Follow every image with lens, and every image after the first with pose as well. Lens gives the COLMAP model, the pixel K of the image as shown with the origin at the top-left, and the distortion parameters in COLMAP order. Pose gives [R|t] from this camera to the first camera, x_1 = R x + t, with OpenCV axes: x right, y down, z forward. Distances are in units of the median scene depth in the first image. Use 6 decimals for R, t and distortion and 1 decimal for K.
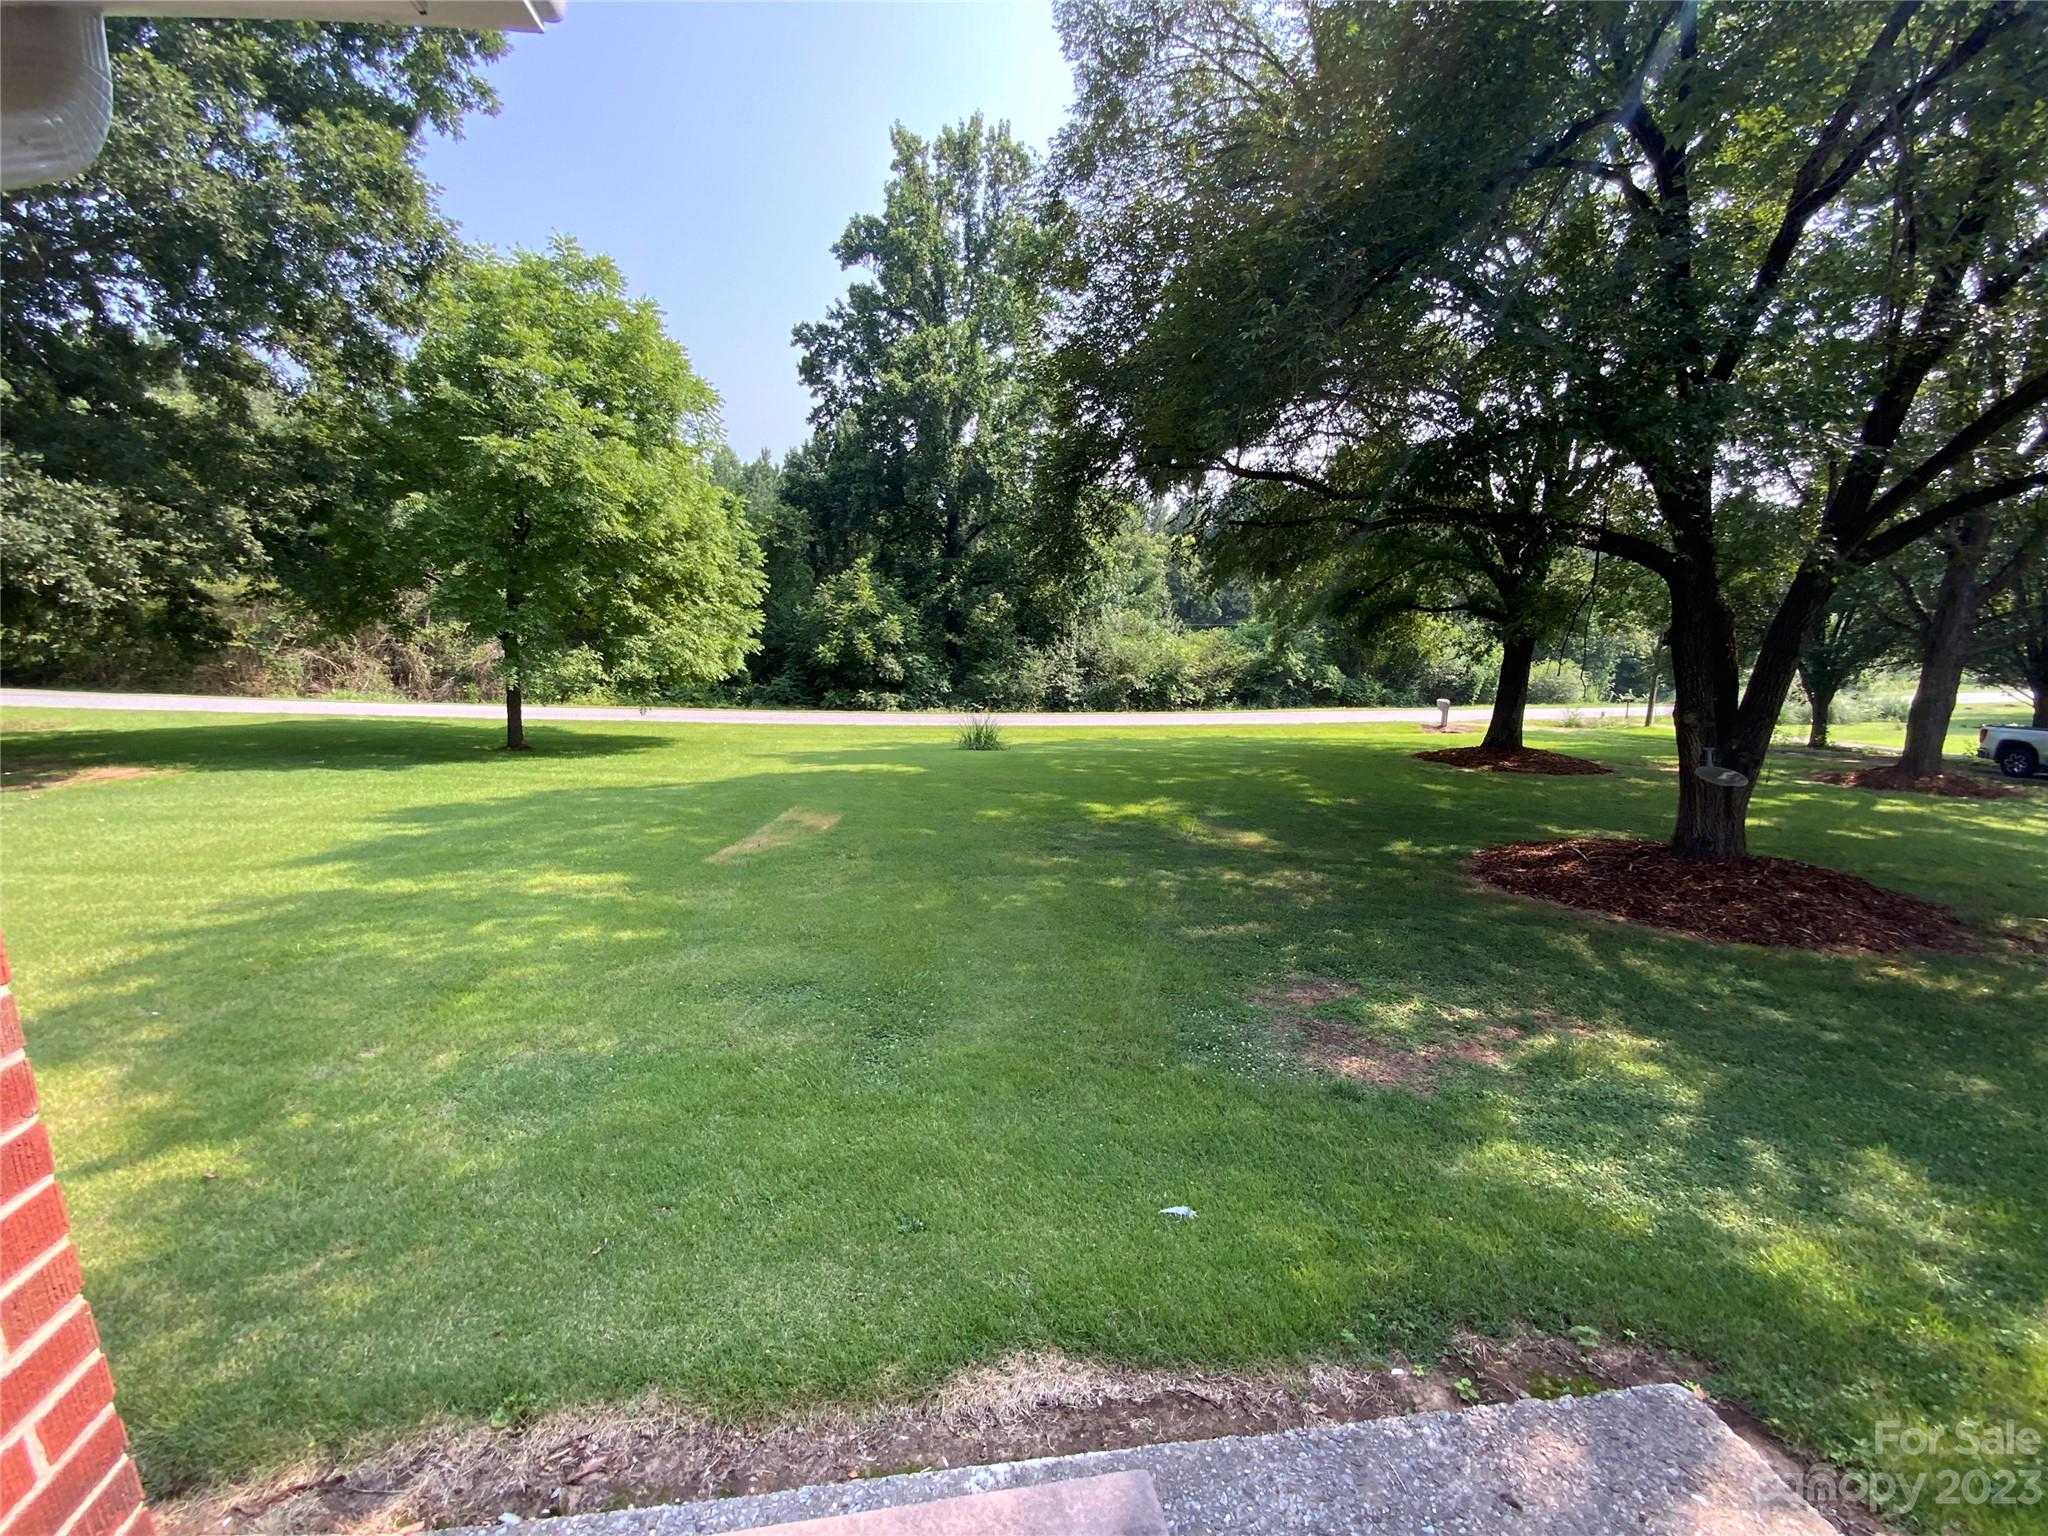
lens RADIAL K [[824.6, 0, 1029.9], [0, 824.6, 775.4], [0, 0, 1]] dist [0.010861, -0.013995]
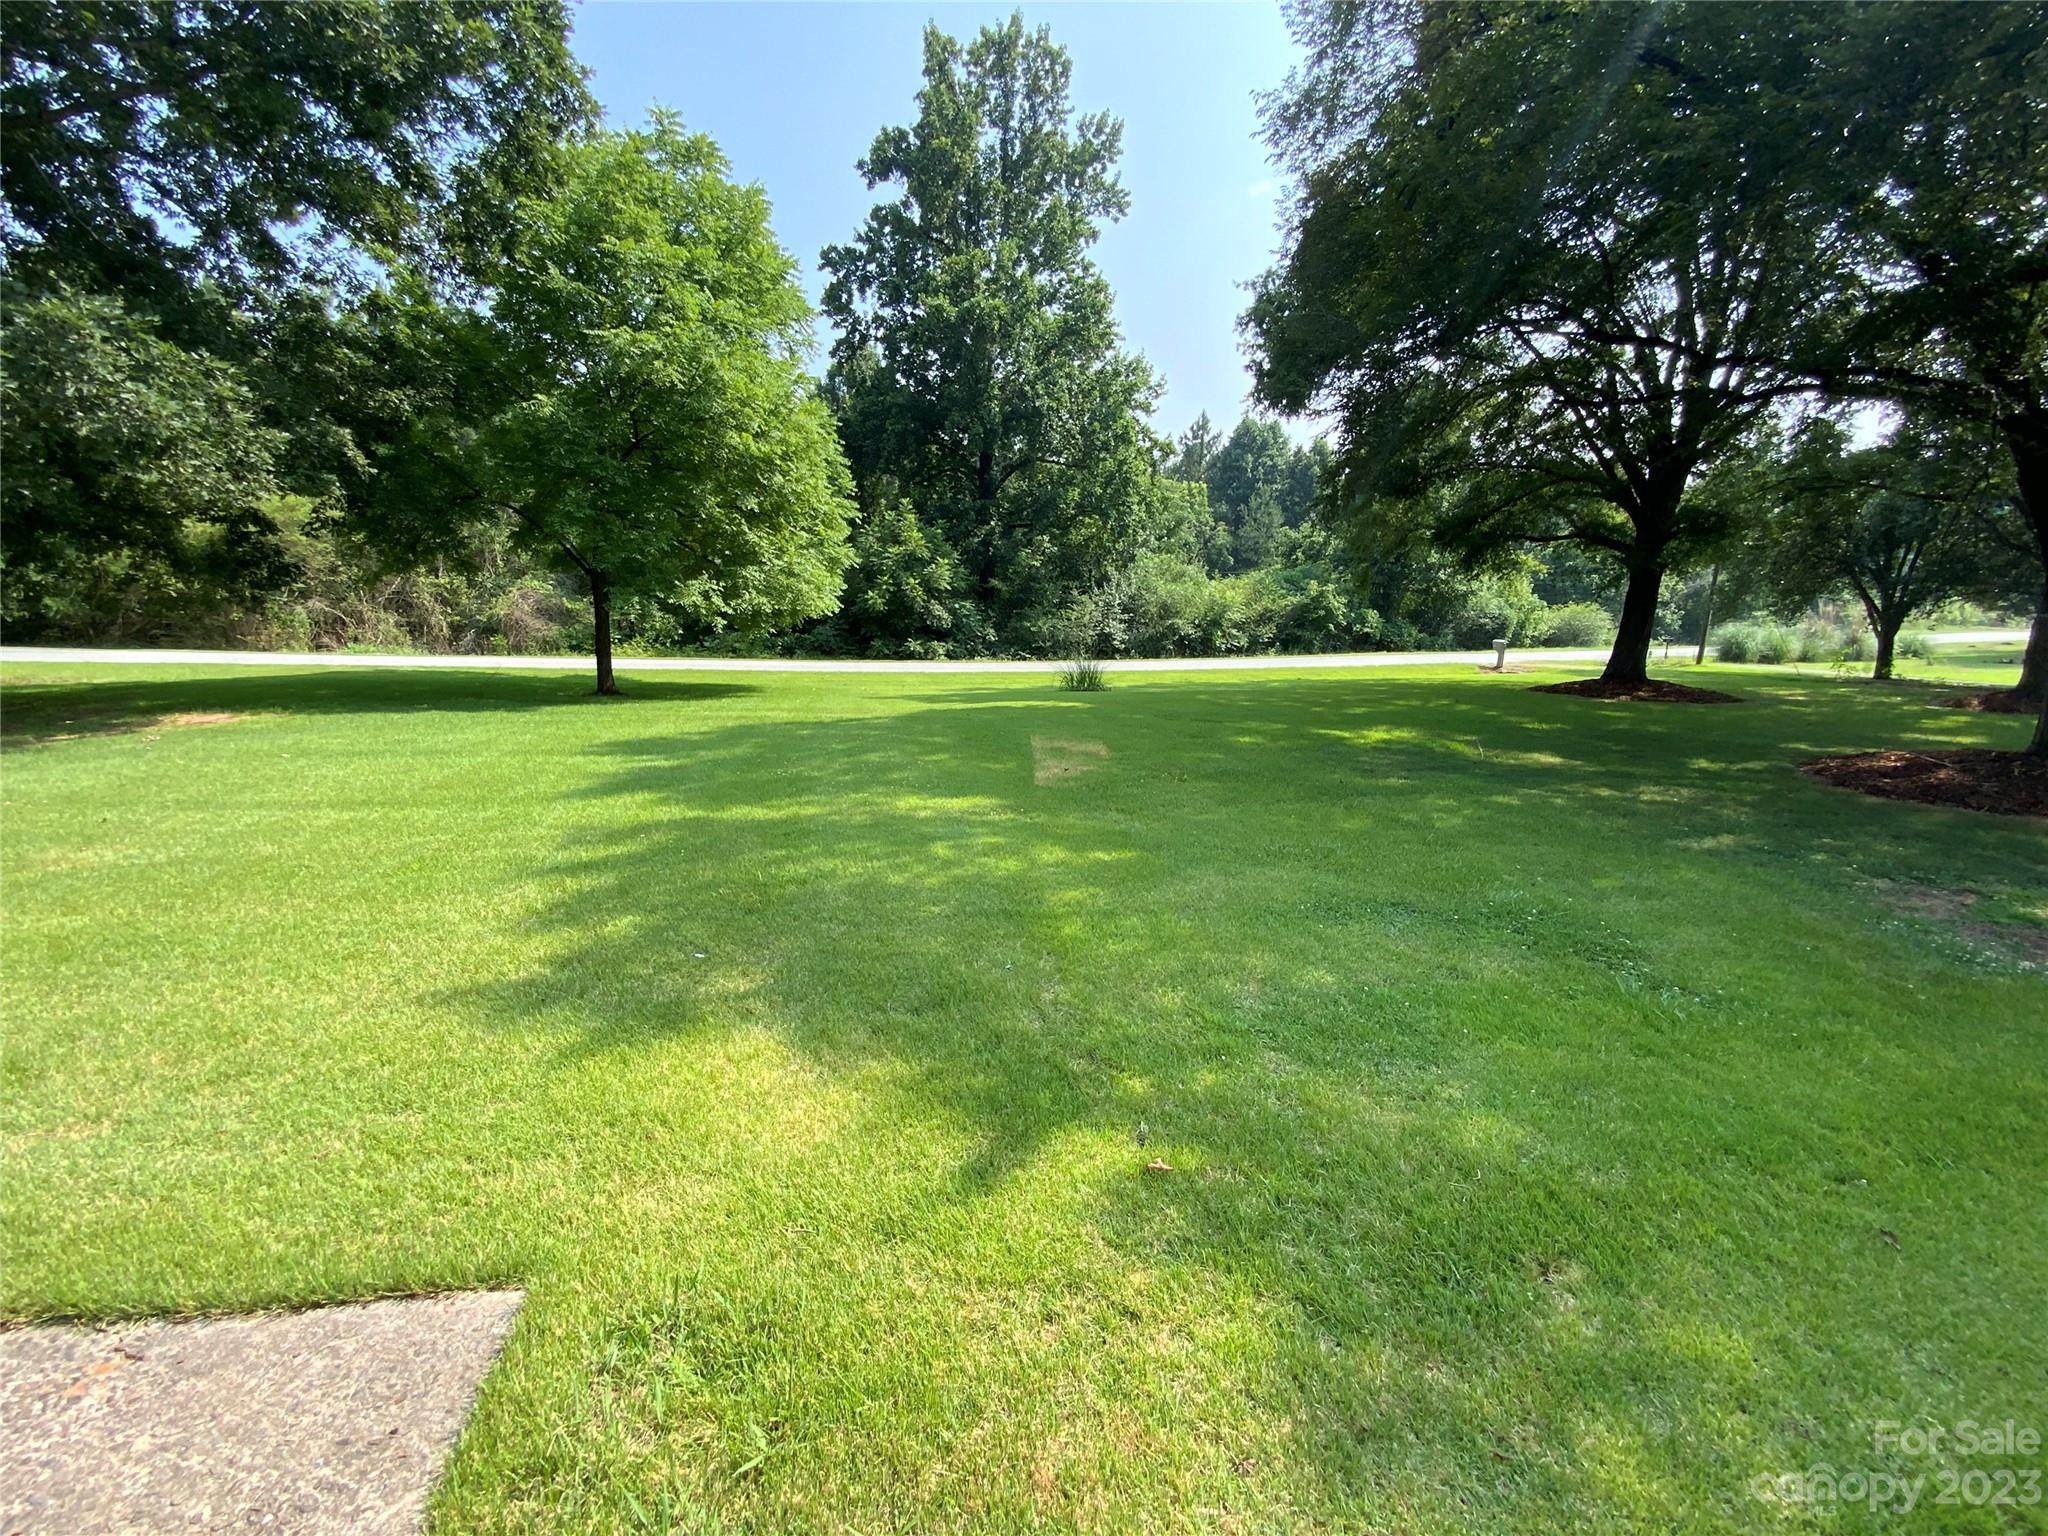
lens RADIAL K [[829.3, 0, 1014.0], [0, 829.3, 764.8], [0, 0, 1]] dist [0.018960, -0.017581]
pose [[0.999217, -0.020821, 0.033651, -0.111689], [0.019767, 0.999313, 0.031346, 0.013659], [-0.034281, -0.030657, 0.998942, 0.033852]]
